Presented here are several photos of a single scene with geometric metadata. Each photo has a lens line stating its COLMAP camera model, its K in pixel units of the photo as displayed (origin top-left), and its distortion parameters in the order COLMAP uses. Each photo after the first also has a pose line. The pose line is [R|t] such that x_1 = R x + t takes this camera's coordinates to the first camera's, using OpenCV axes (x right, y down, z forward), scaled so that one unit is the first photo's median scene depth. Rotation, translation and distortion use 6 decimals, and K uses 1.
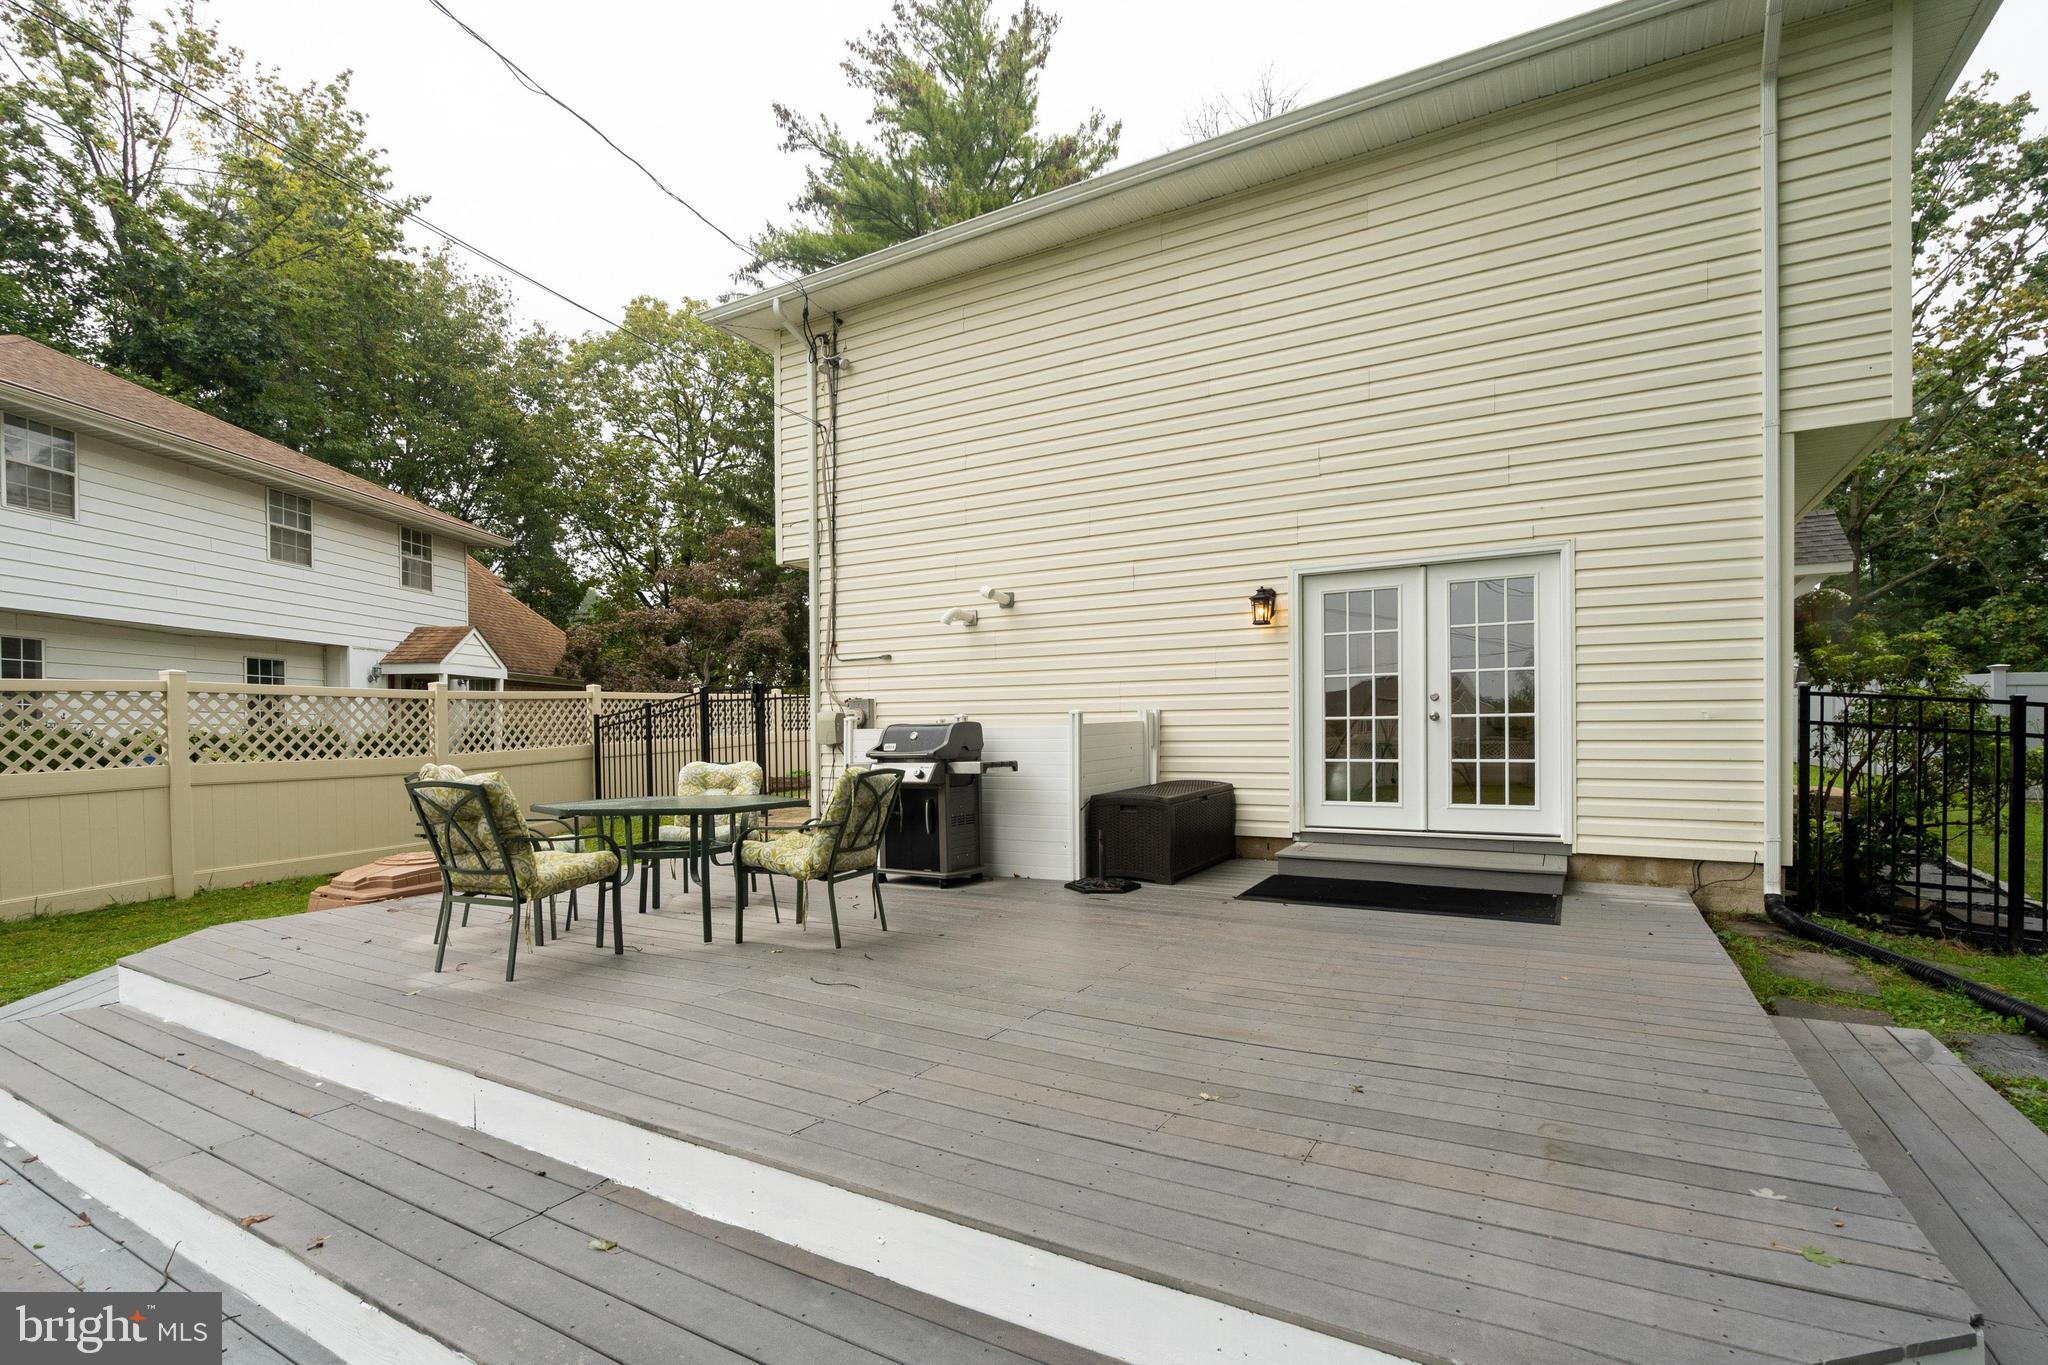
lens RADIAL K [[946.9, 0, 1028.0], [0, 946.9, 740.3], [0, 0, 1]] dist [-0.002830, -0.000316]
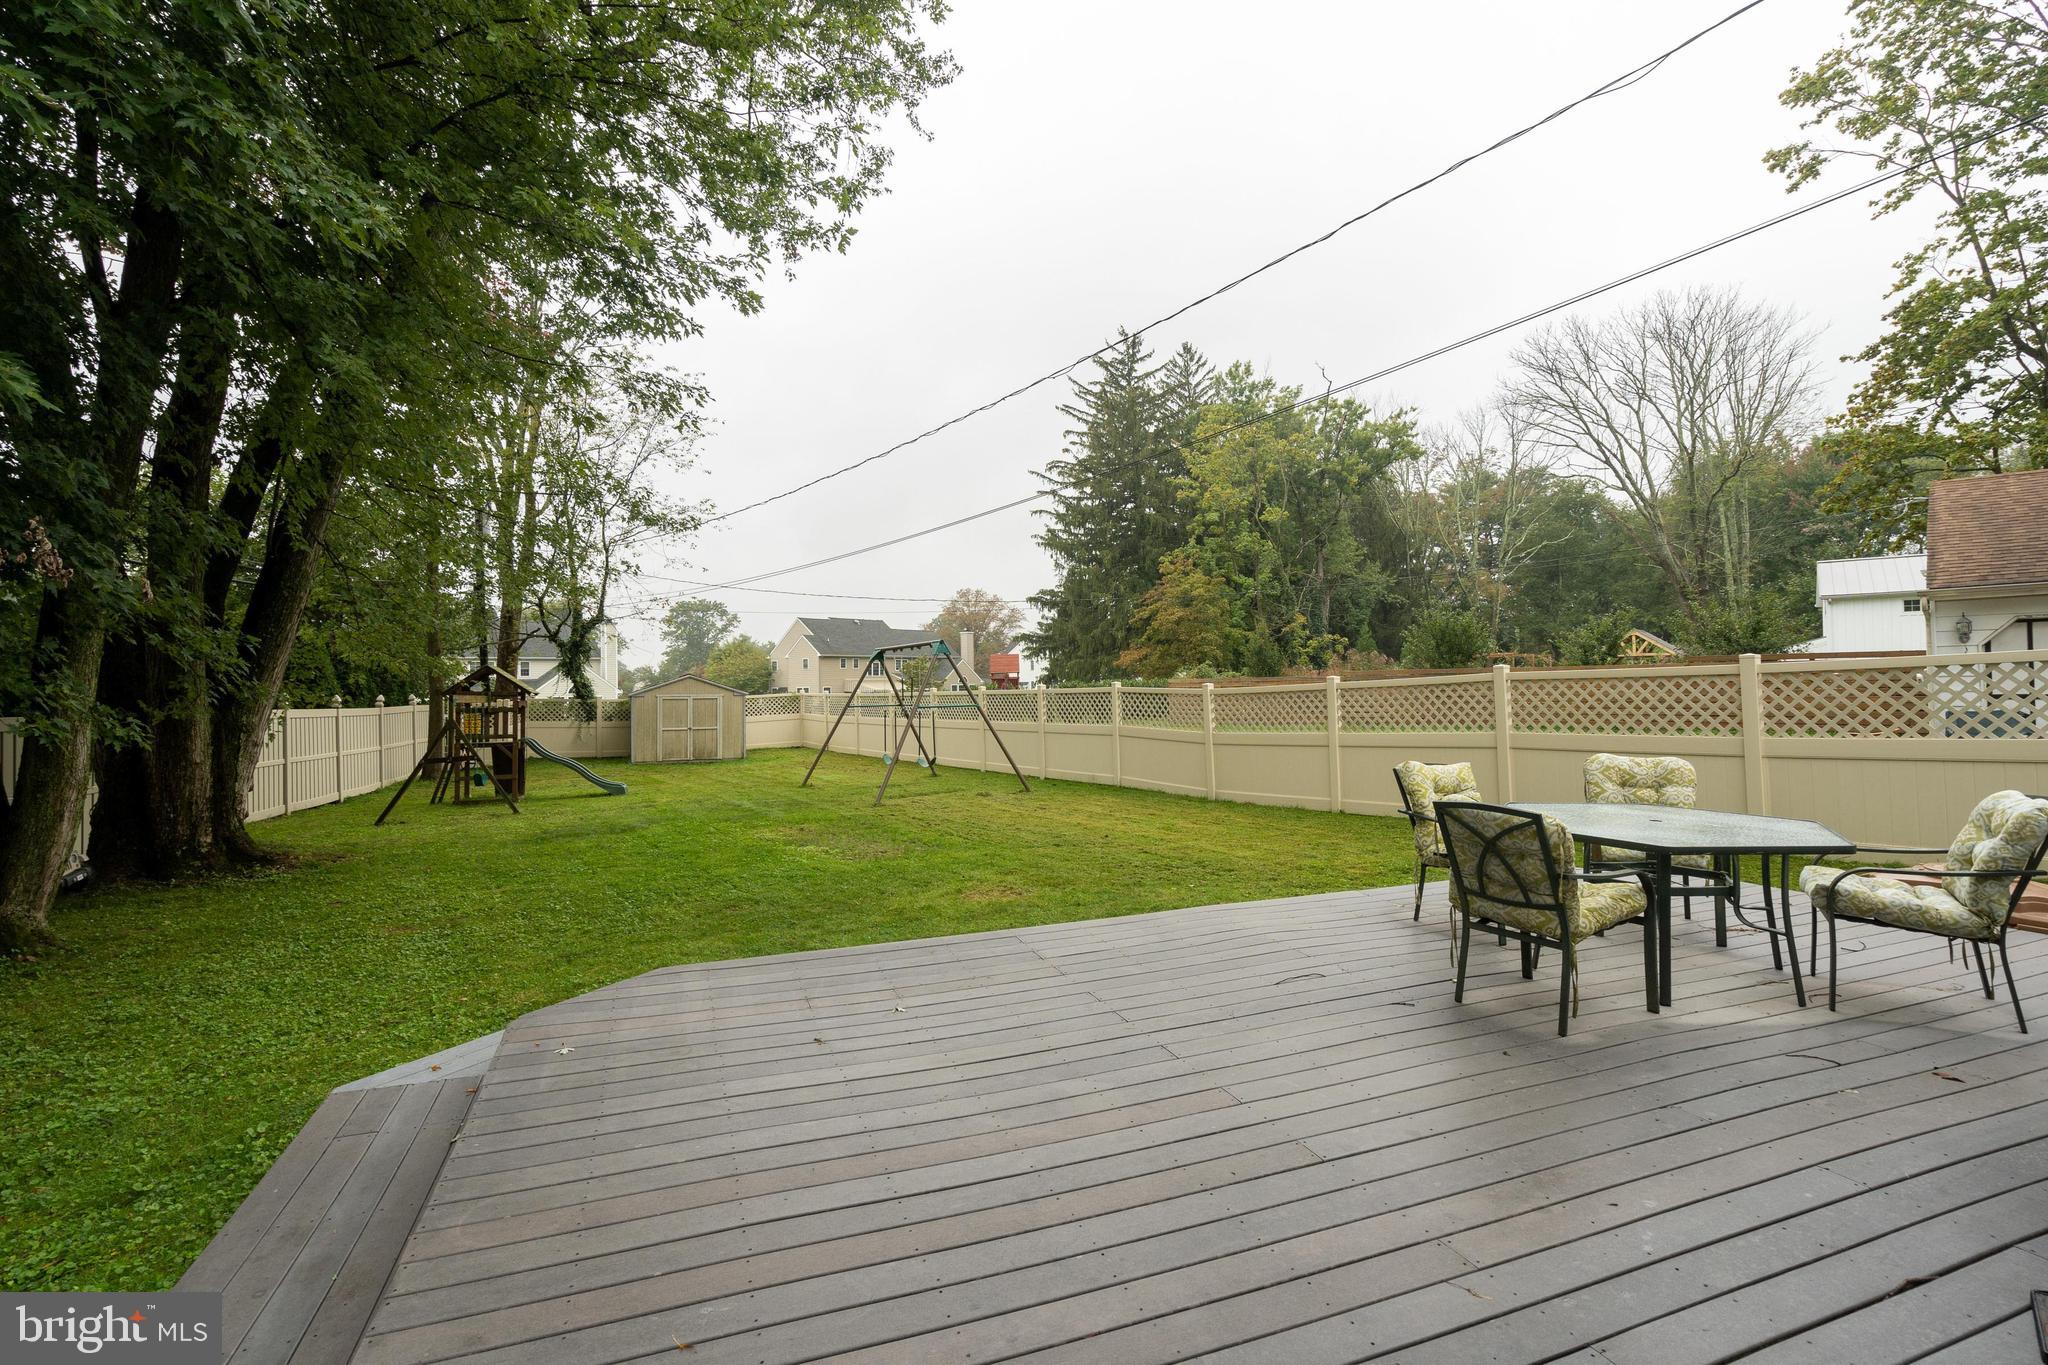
lens RADIAL K [[933.5, 0, 1023.6], [0, 933.5, 675.1], [0, 0, 1]] dist [-0.003112, -0.000008]
pose [[-0.619471, -0.016136, -0.784854, 1.025290], [-0.003962, 0.999840, -0.017429, -0.052422], [0.785010, -0.007687, -0.619436, 2.176188]]
